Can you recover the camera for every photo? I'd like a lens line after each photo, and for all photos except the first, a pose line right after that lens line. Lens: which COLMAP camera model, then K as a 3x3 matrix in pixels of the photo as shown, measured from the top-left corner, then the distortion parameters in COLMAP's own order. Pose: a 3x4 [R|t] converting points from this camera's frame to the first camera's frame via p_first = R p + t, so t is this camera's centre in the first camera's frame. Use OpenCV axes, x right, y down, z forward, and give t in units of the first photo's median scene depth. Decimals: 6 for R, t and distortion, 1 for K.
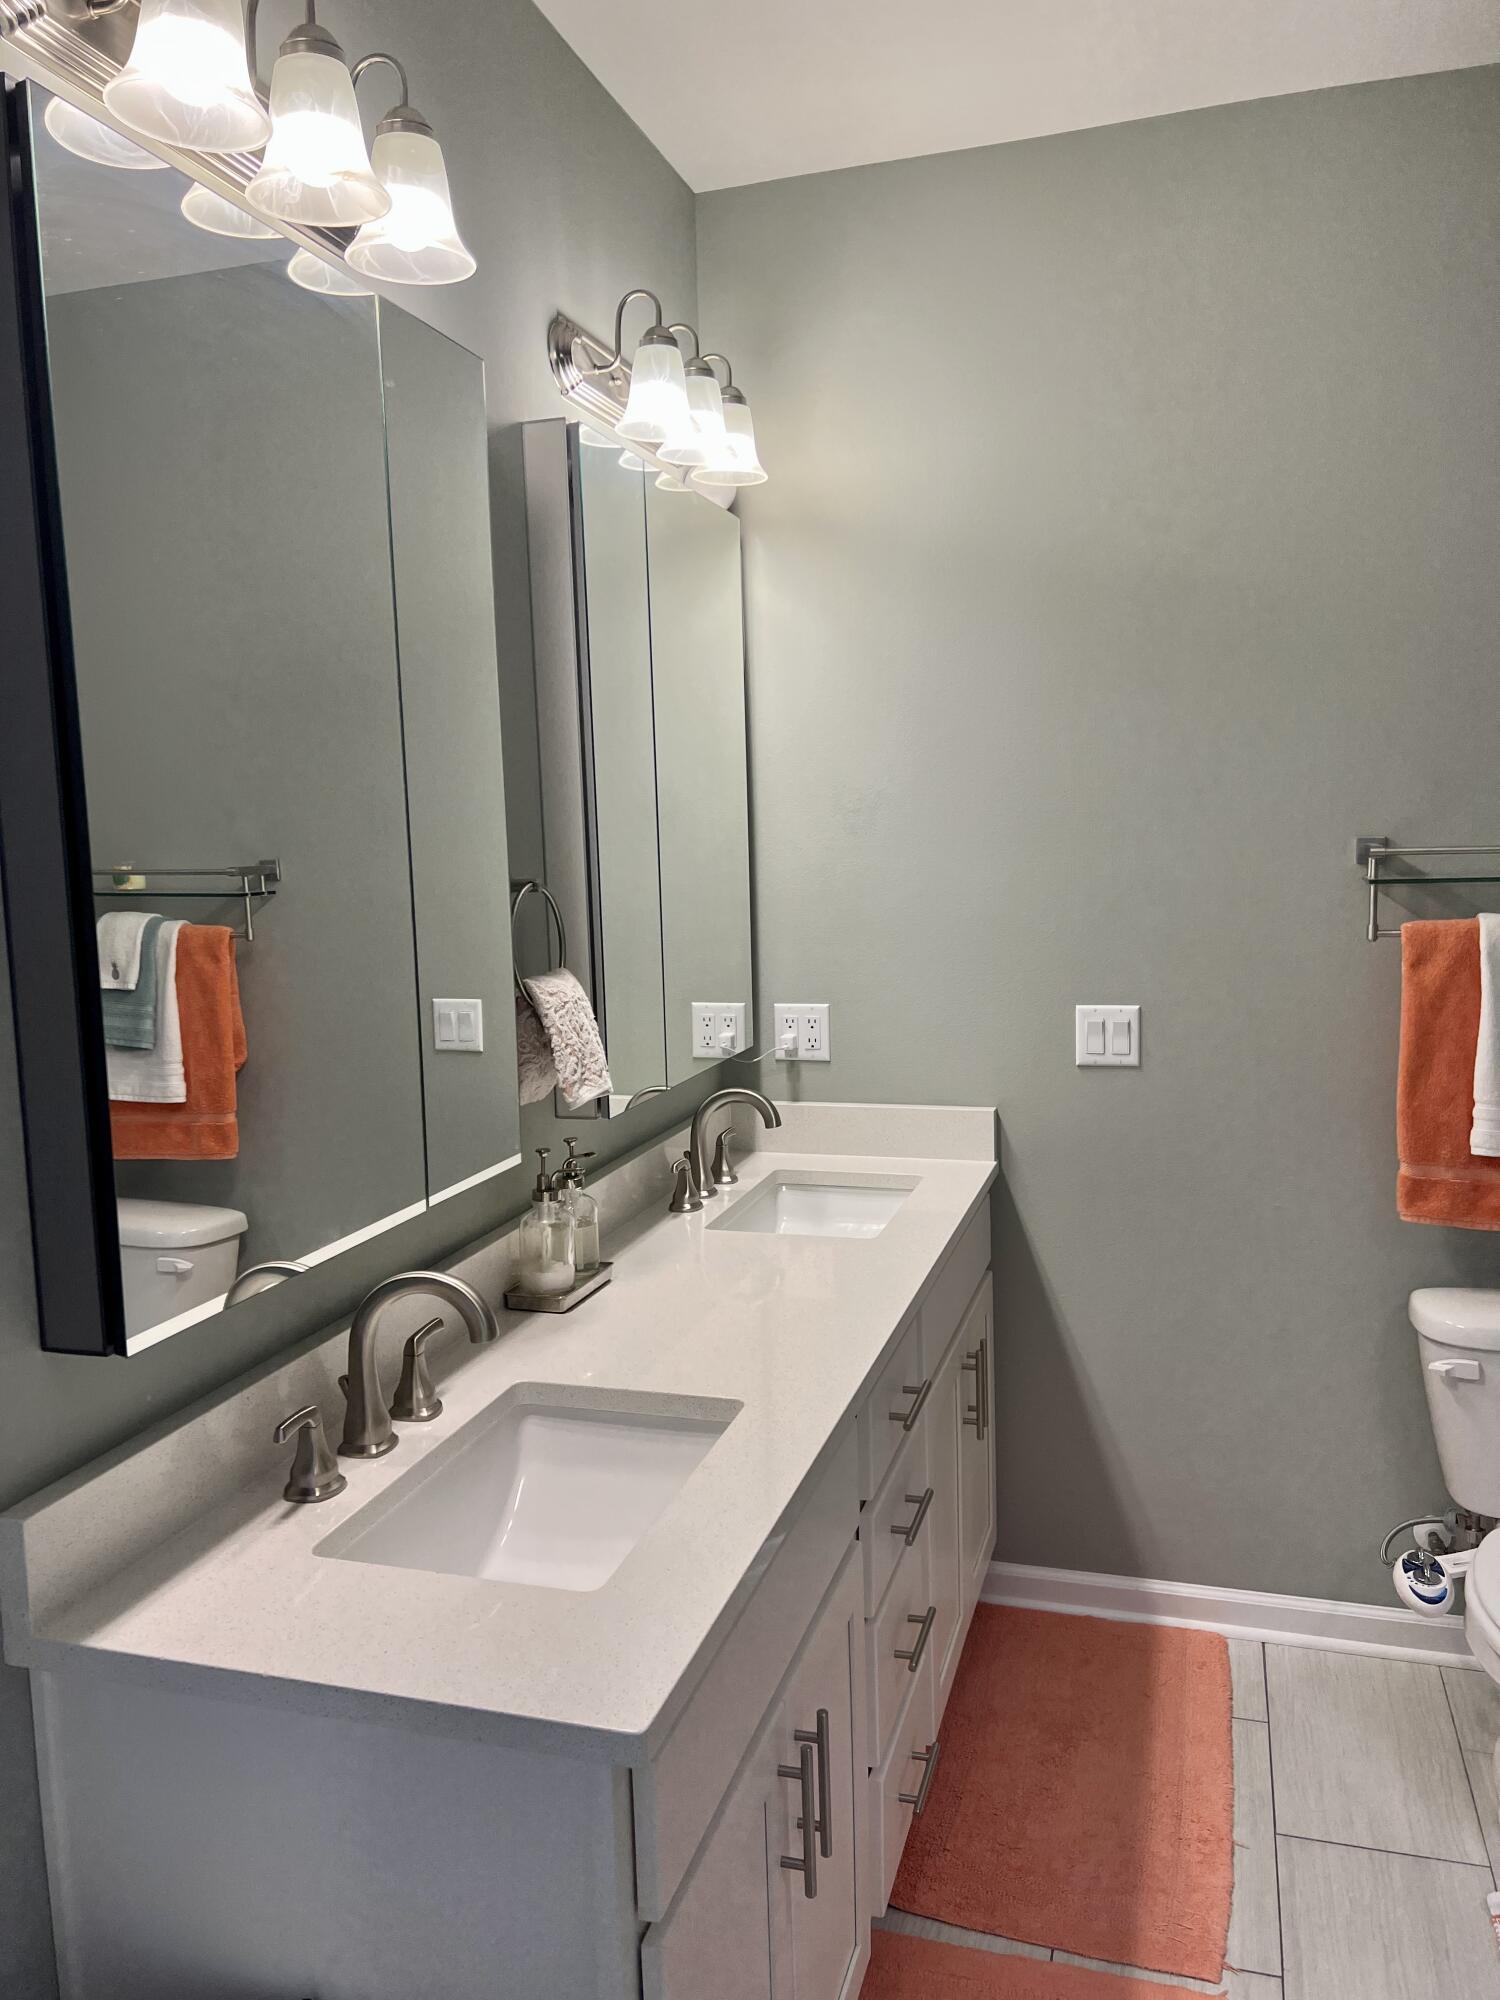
lens RADIAL K [[1504.5, 0, 747.6], [0, 1504.5, 1018.5], [0, 0, 1]] dist [0.013957, -0.030186]
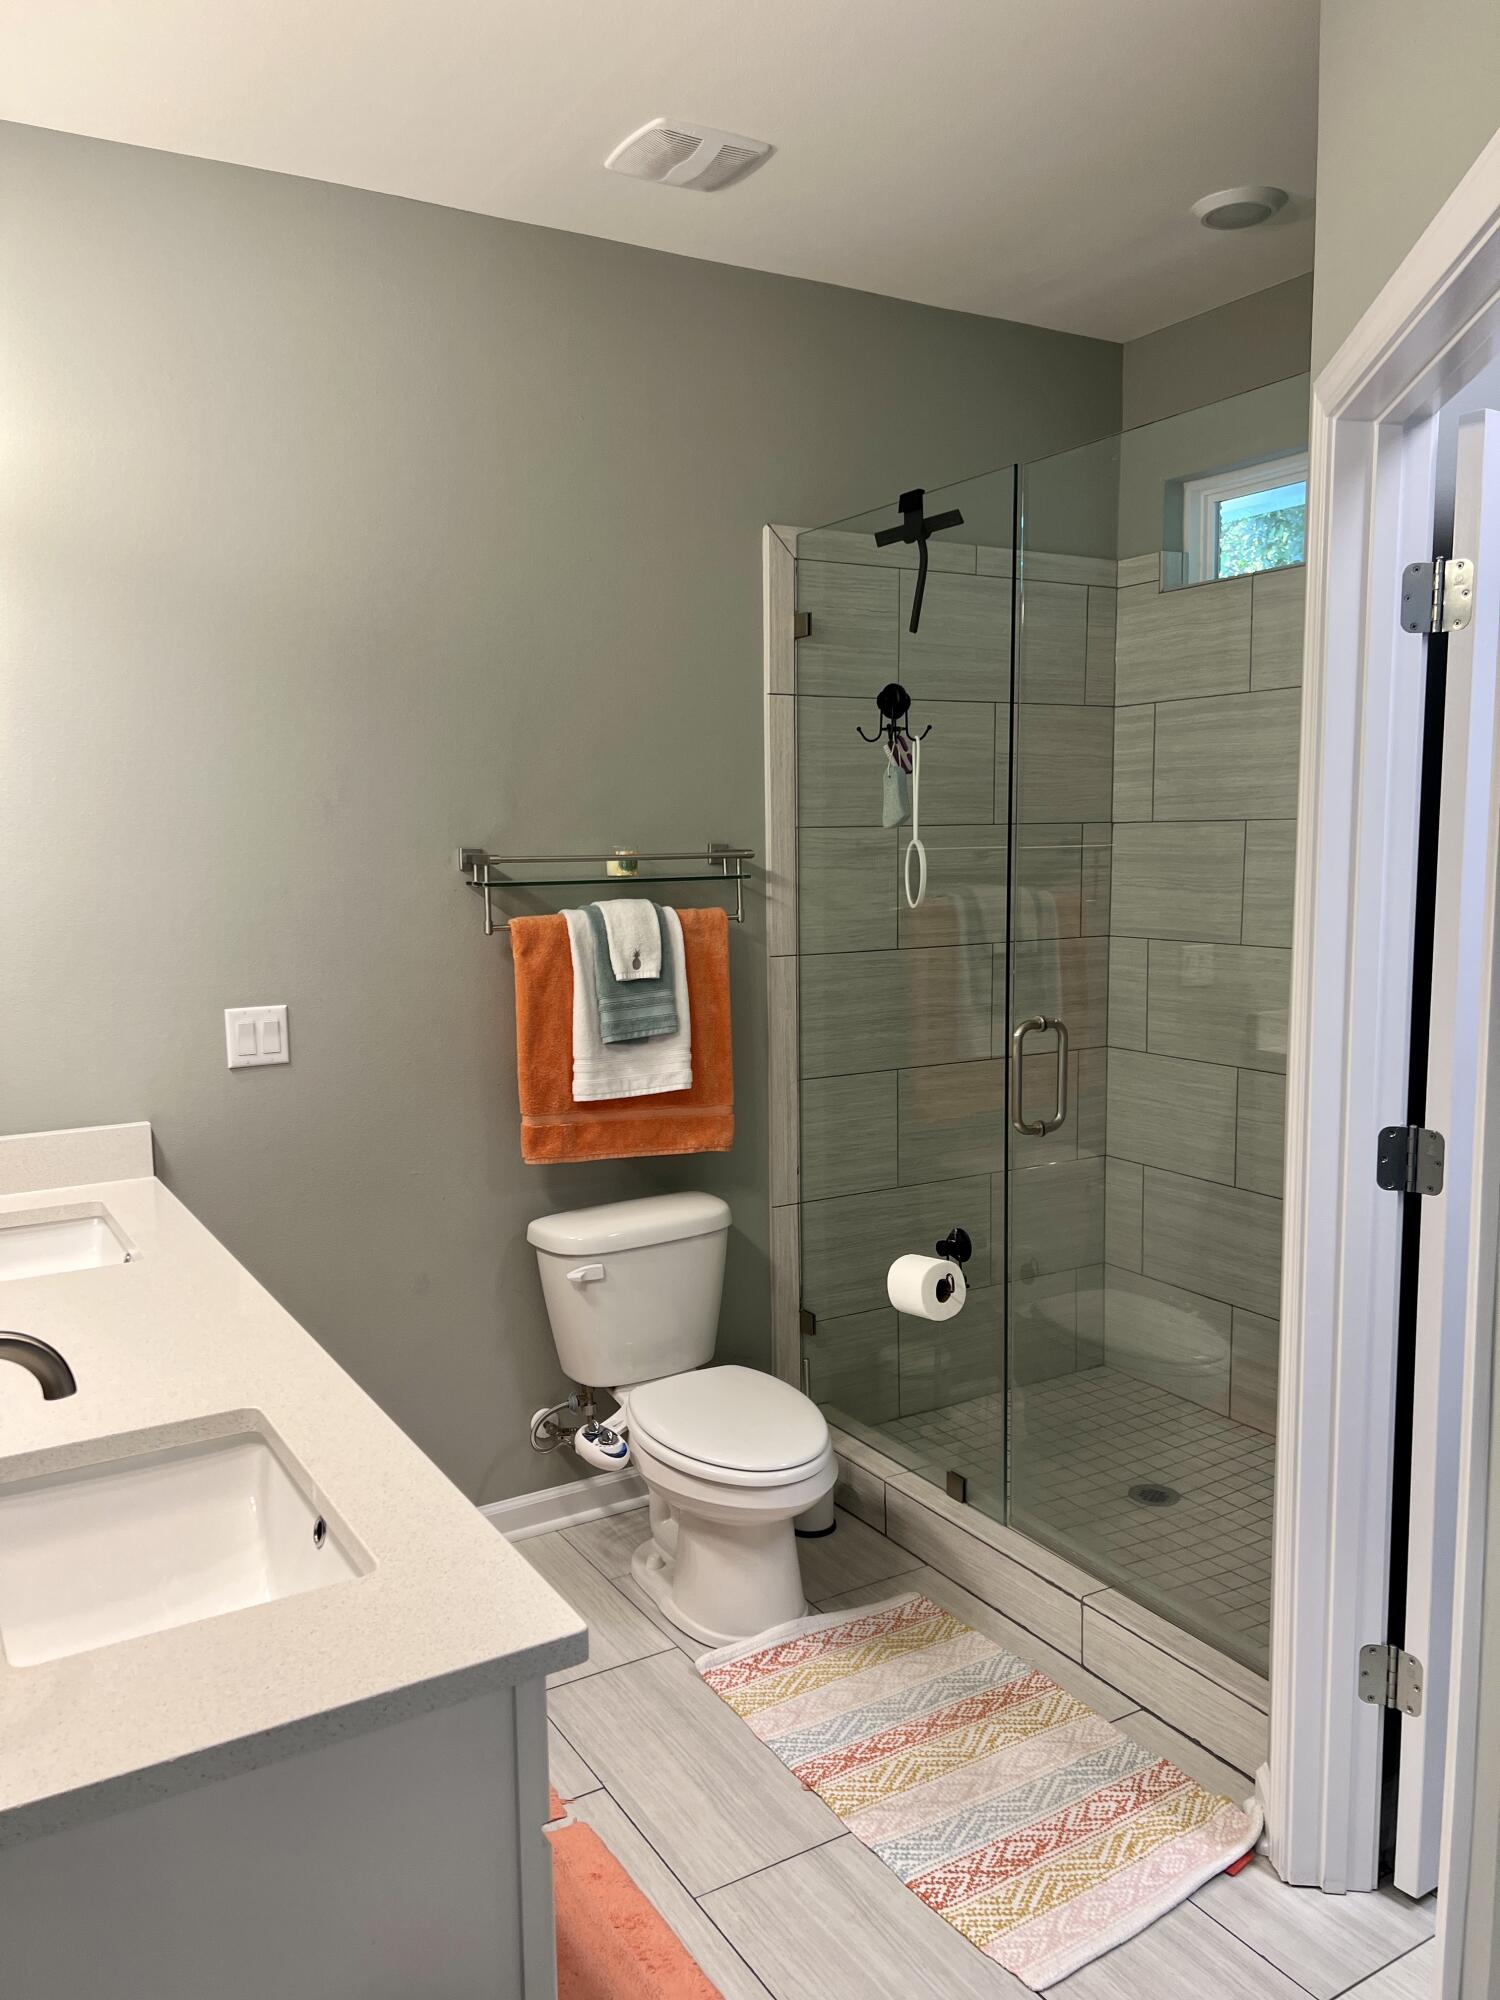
lens RADIAL K [[1504.5, 0, 748.1], [0, 1504.5, 985.6], [0, 0, 1]] dist [0.013957, -0.030186]
pose [[0.659537, -0.060572, 0.749228, -0.351018], [0.085428, 0.996330, 0.005348, -0.000248], [-0.746802, 0.060478, 0.662291, 0.059473]]
